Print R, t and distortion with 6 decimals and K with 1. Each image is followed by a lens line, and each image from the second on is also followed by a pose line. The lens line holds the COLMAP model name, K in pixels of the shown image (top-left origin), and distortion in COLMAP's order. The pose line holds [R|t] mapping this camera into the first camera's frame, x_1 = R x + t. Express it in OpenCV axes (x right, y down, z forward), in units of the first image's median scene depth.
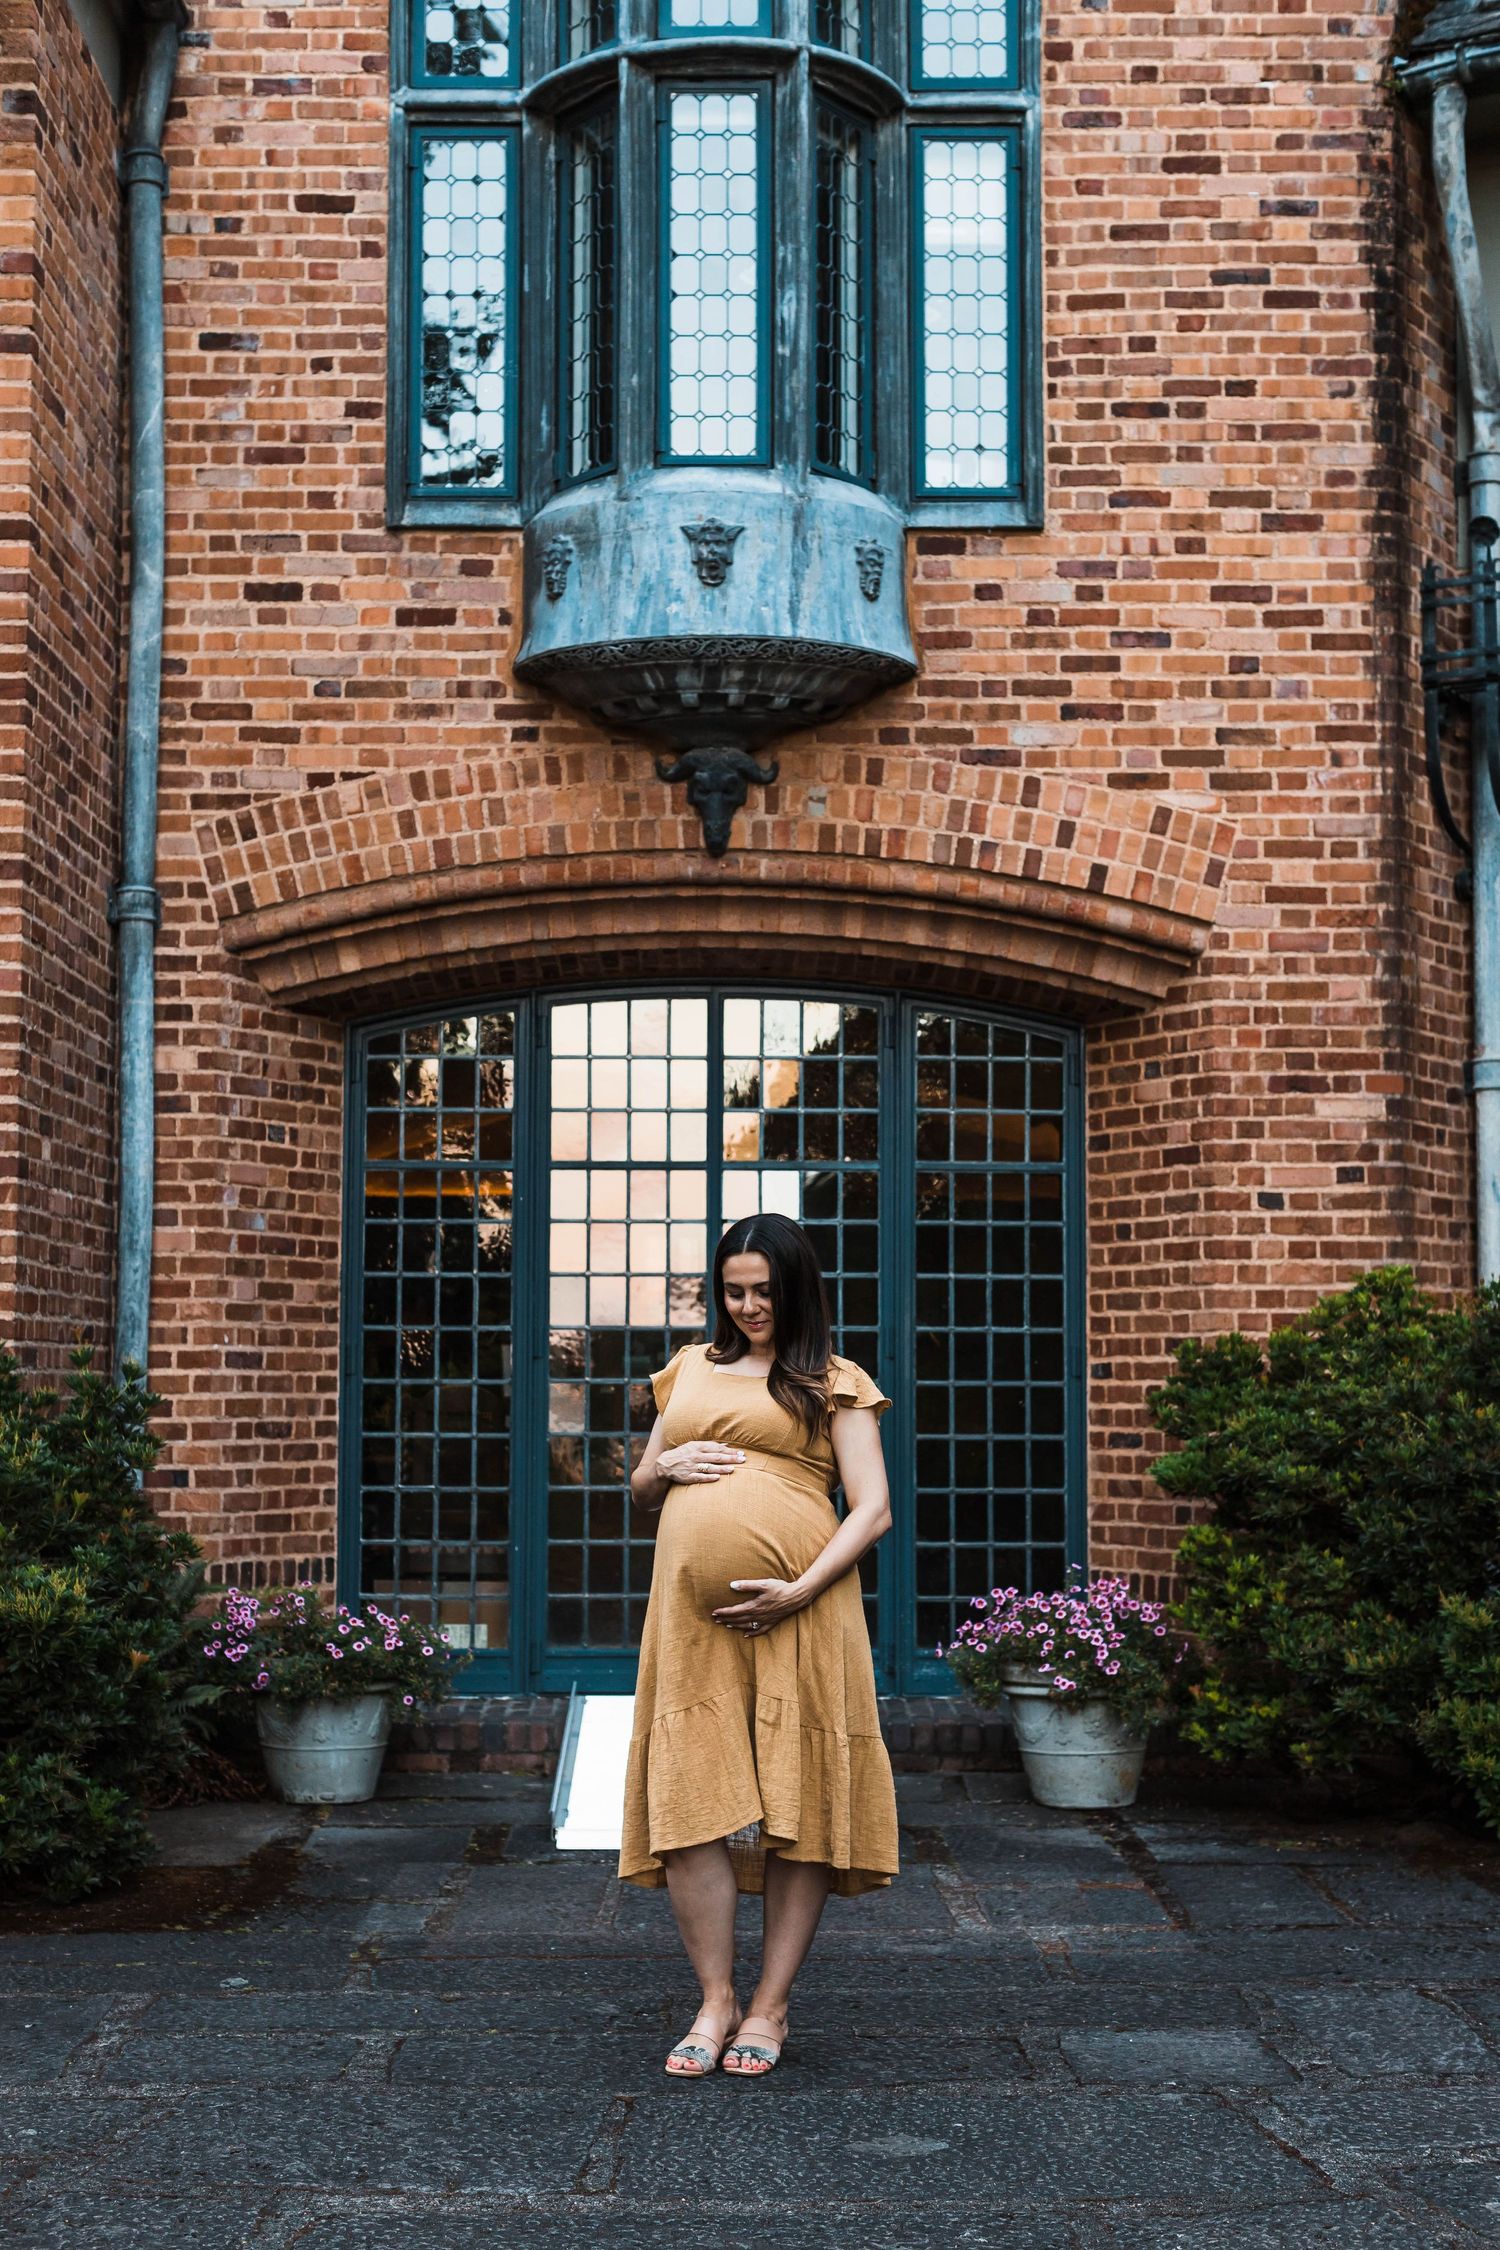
lens RADIAL K [[3245.8, 0, 684.9], [0, 3245.8, 1156.0], [0, 0, 1]] dist [0.126299, 0.037824]
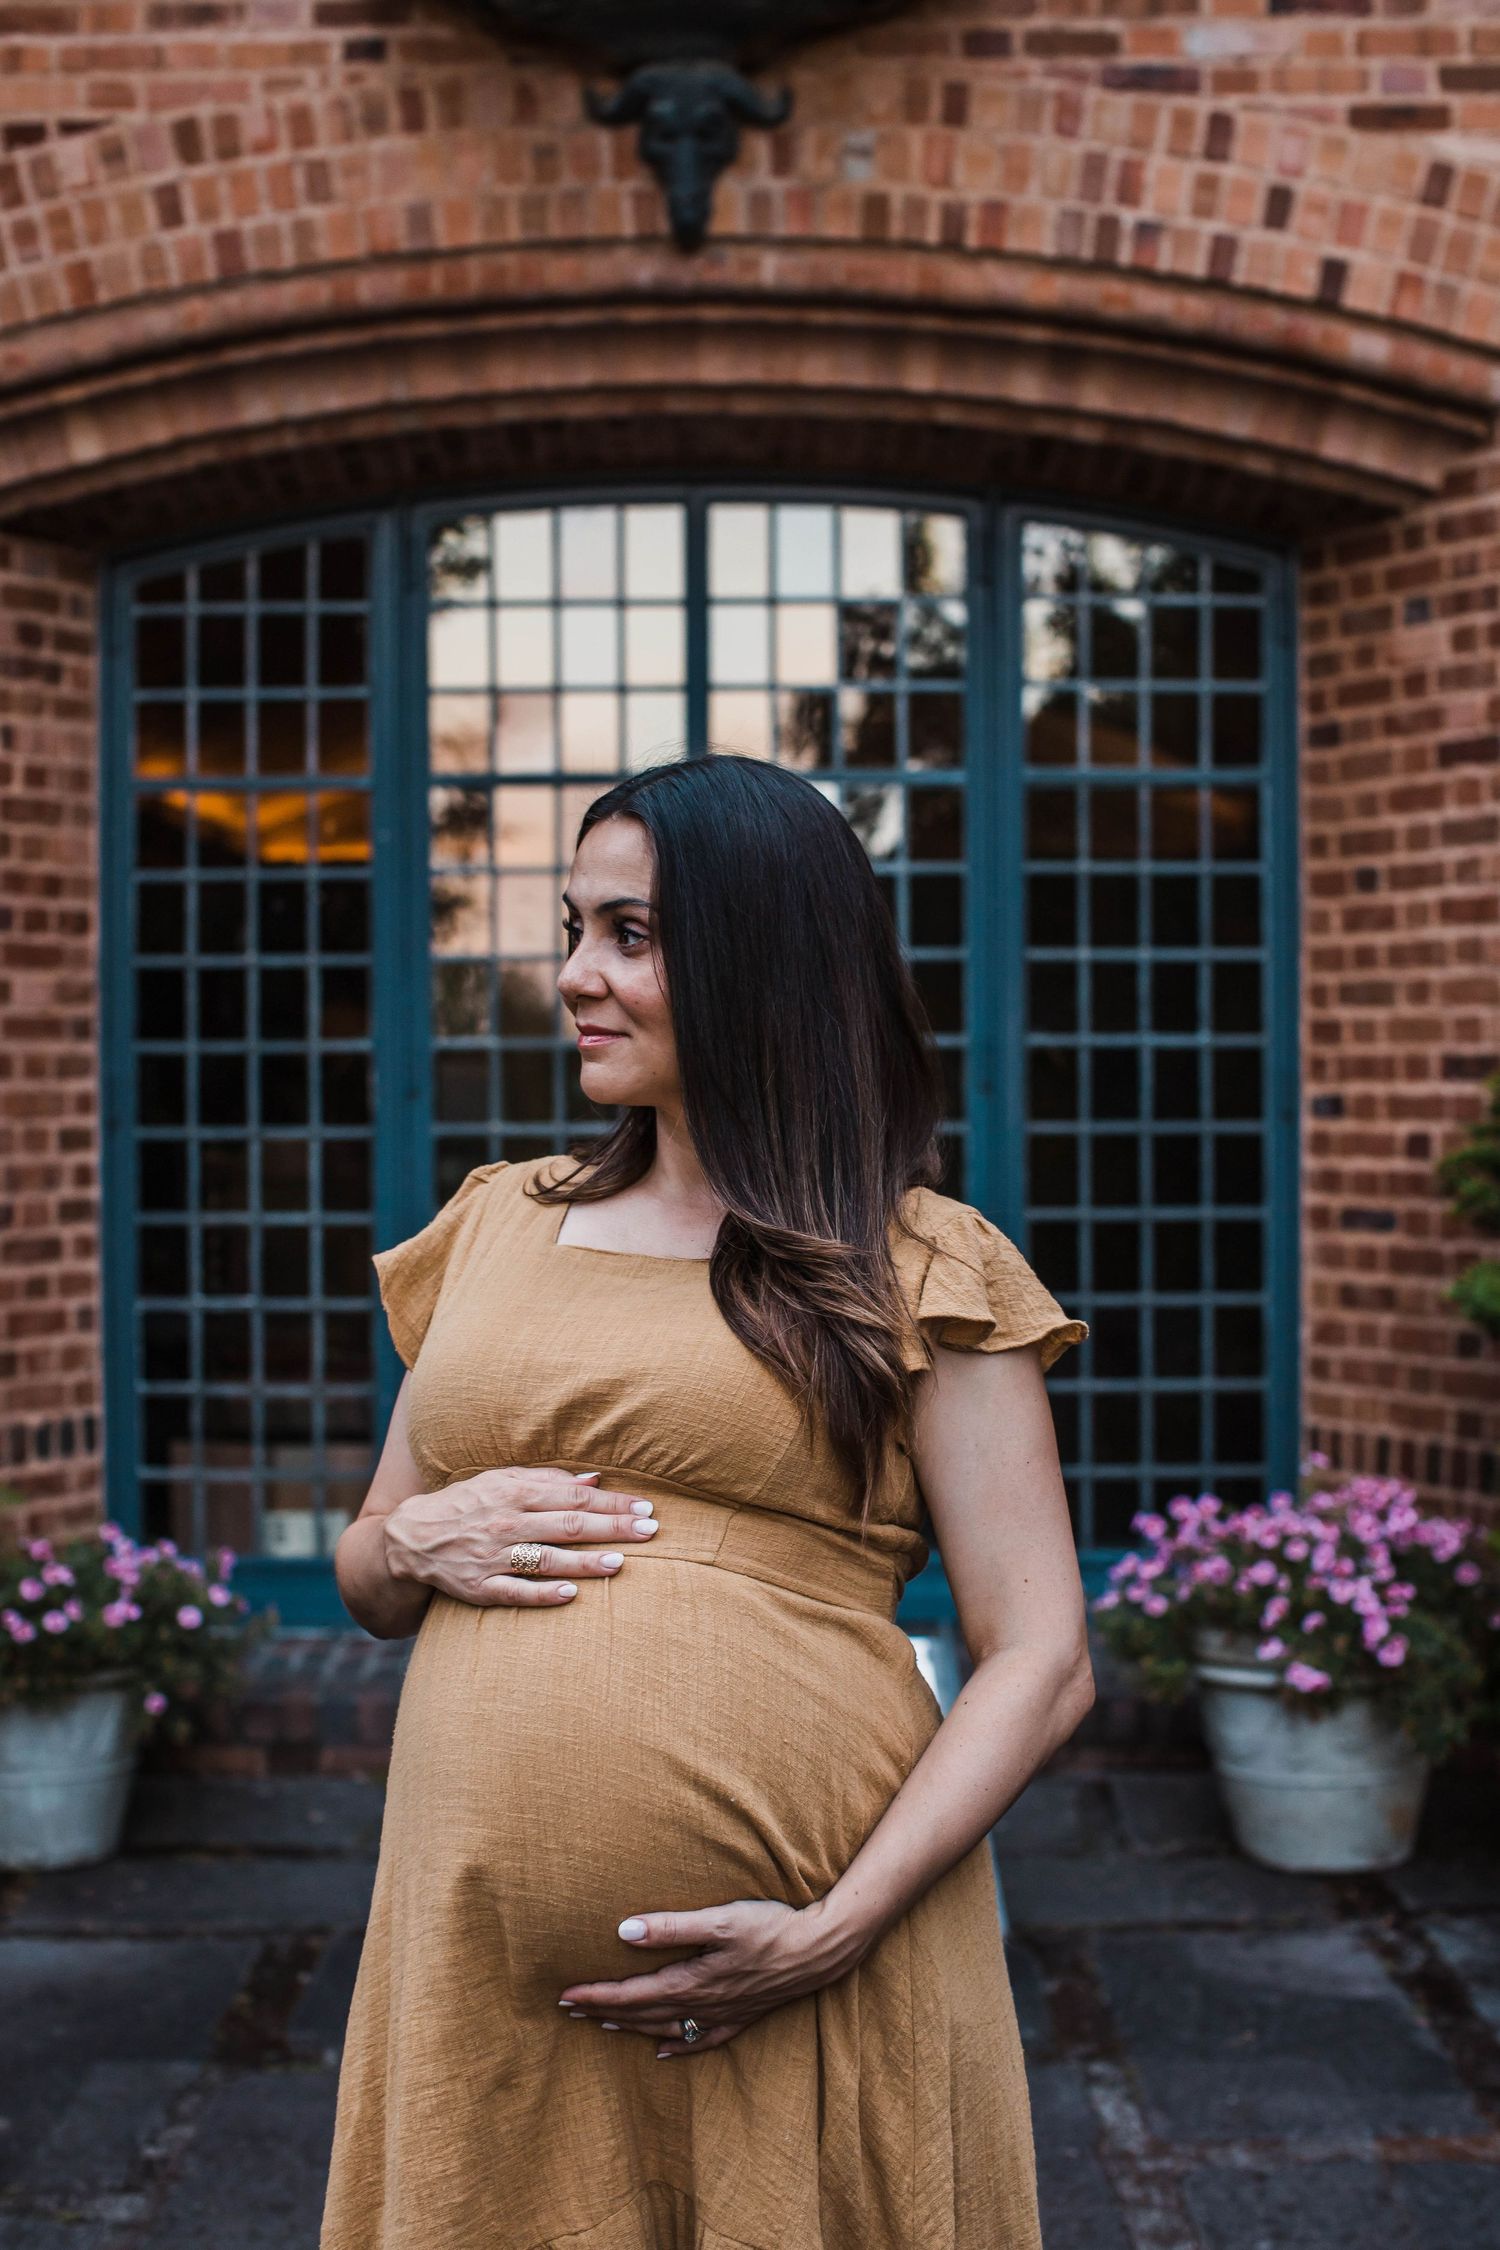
lens RADIAL K [[3274.6, 0, 750.0], [0, 3274.6, 1125.0], [0, 0, 1]] dist [-0.175143, 0.268762]
pose [[0.999930, -0.010448, 0.005476, 0.015849], [0.009913, 0.995894, 0.089983, 0.013431], [-0.006393, -0.089923, 0.995928, 0.397774]]
